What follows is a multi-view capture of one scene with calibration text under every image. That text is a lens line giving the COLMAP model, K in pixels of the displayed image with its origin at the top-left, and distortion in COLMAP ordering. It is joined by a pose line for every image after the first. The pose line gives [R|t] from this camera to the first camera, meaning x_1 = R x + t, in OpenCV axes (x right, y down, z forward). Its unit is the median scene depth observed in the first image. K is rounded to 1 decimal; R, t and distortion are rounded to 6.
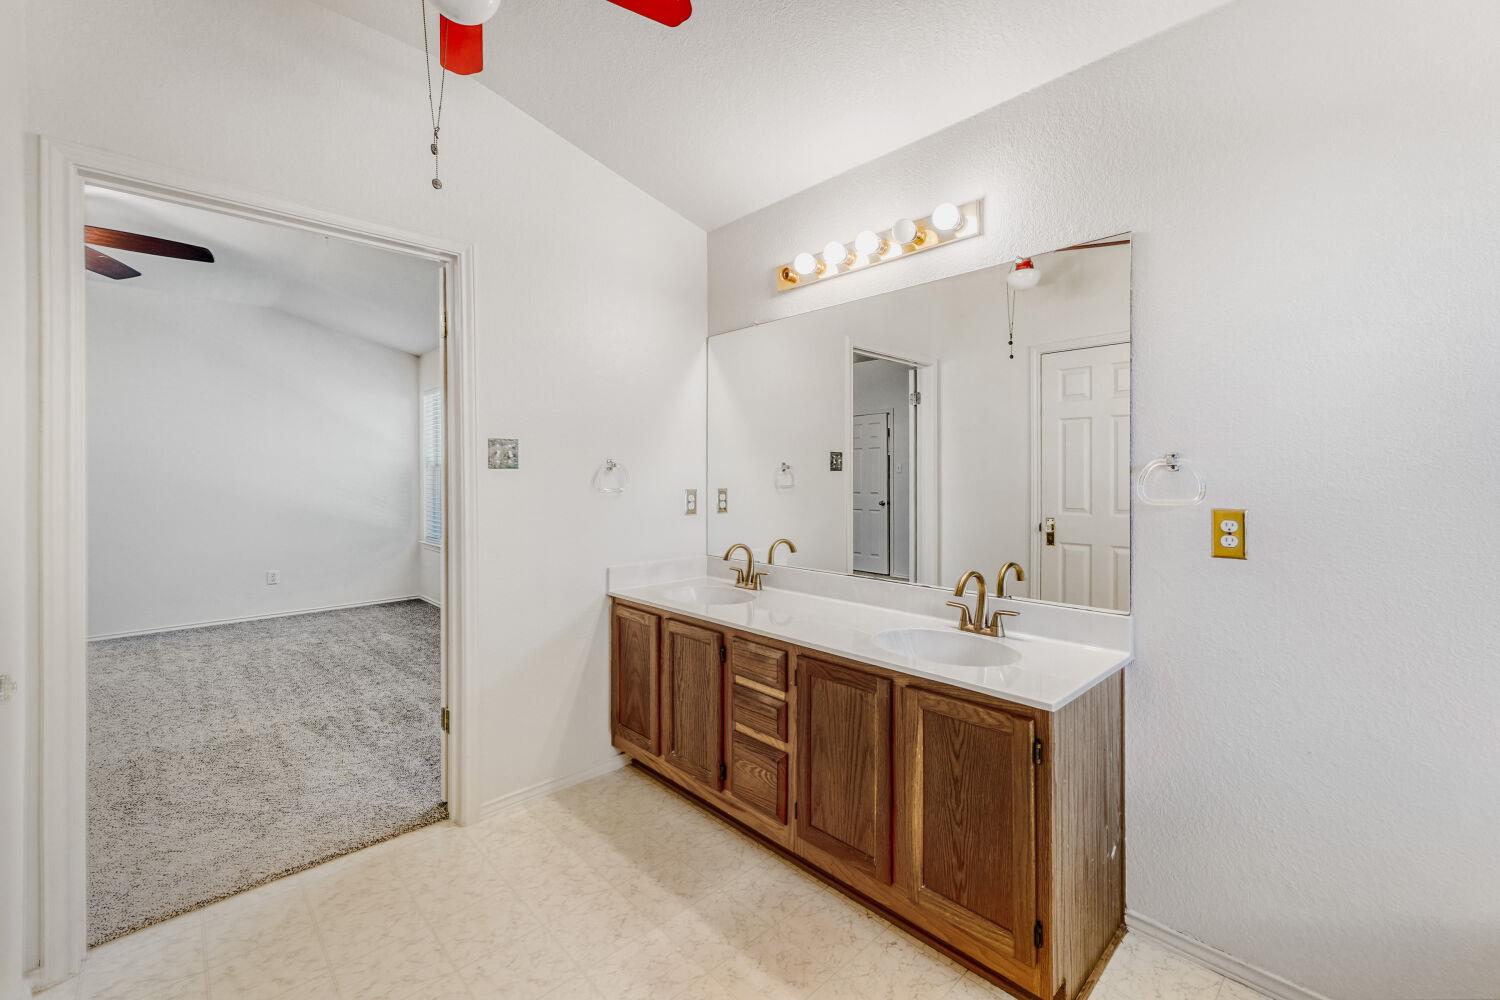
lens RADIAL K [[622.3, 0, 748.4], [0, 622.3, 472.2], [0, 0, 1]] dist [0.012169, 0.000602]
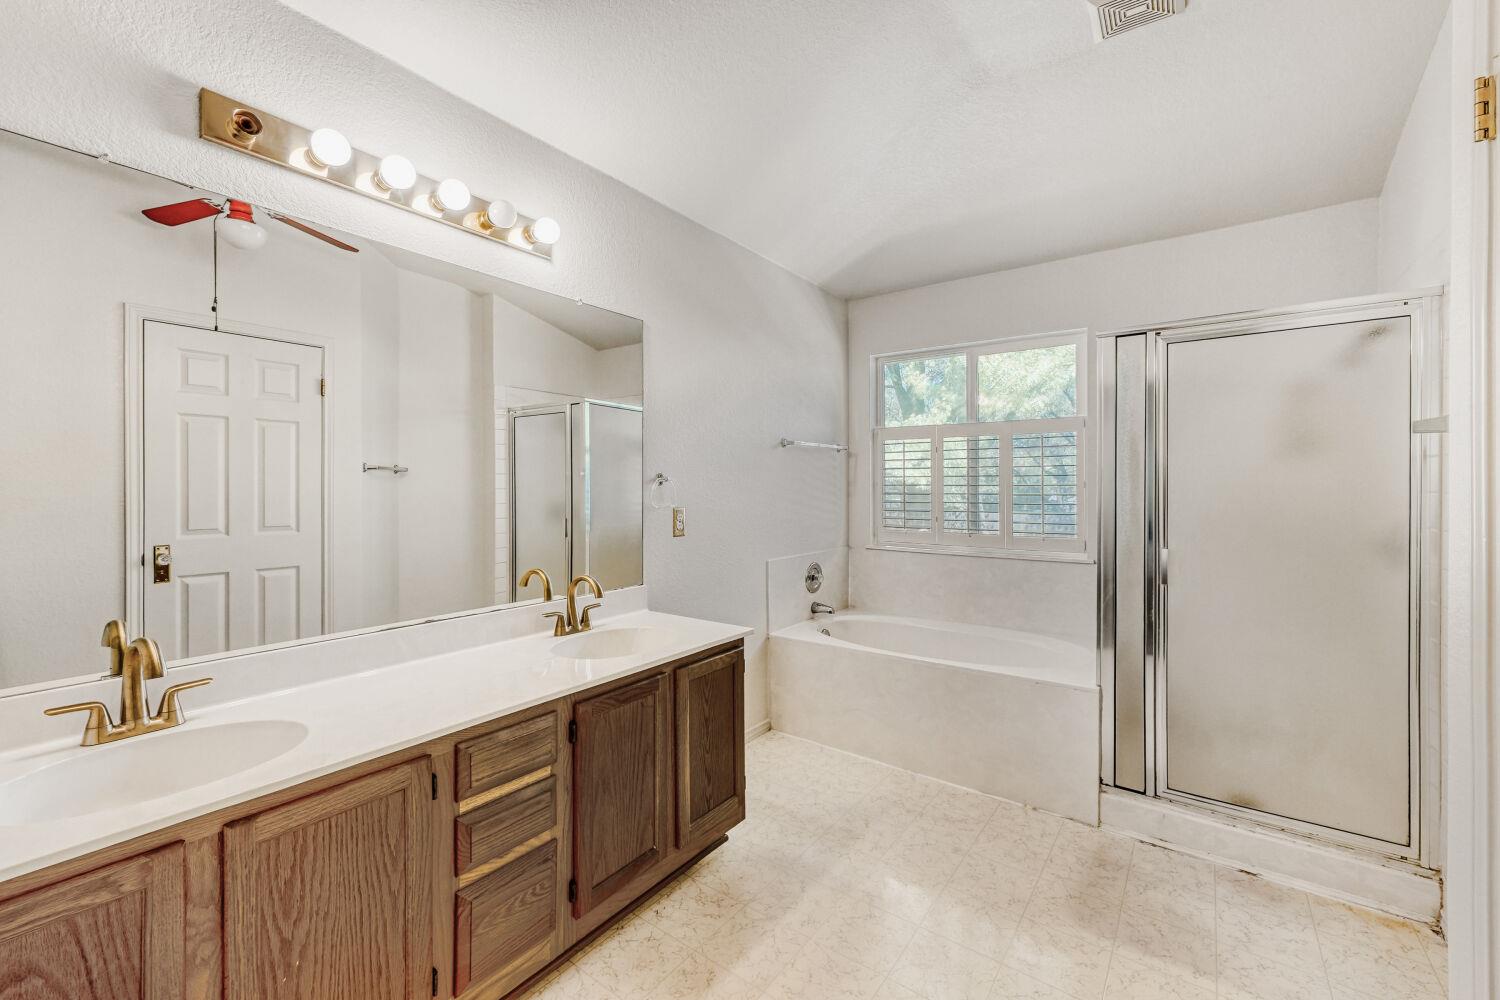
lens RADIAL K [[622.3, 0, 752.1], [0, 622.3, 491.3], [0, 0, 1]] dist [0.012169, 0.000602]
pose [[-0.164540, -0.011662, 0.986301, -0.755166], [0.000257, 0.999930, 0.011866, 0.000234], [-0.986370, 0.002206, -0.164526, 0.880011]]
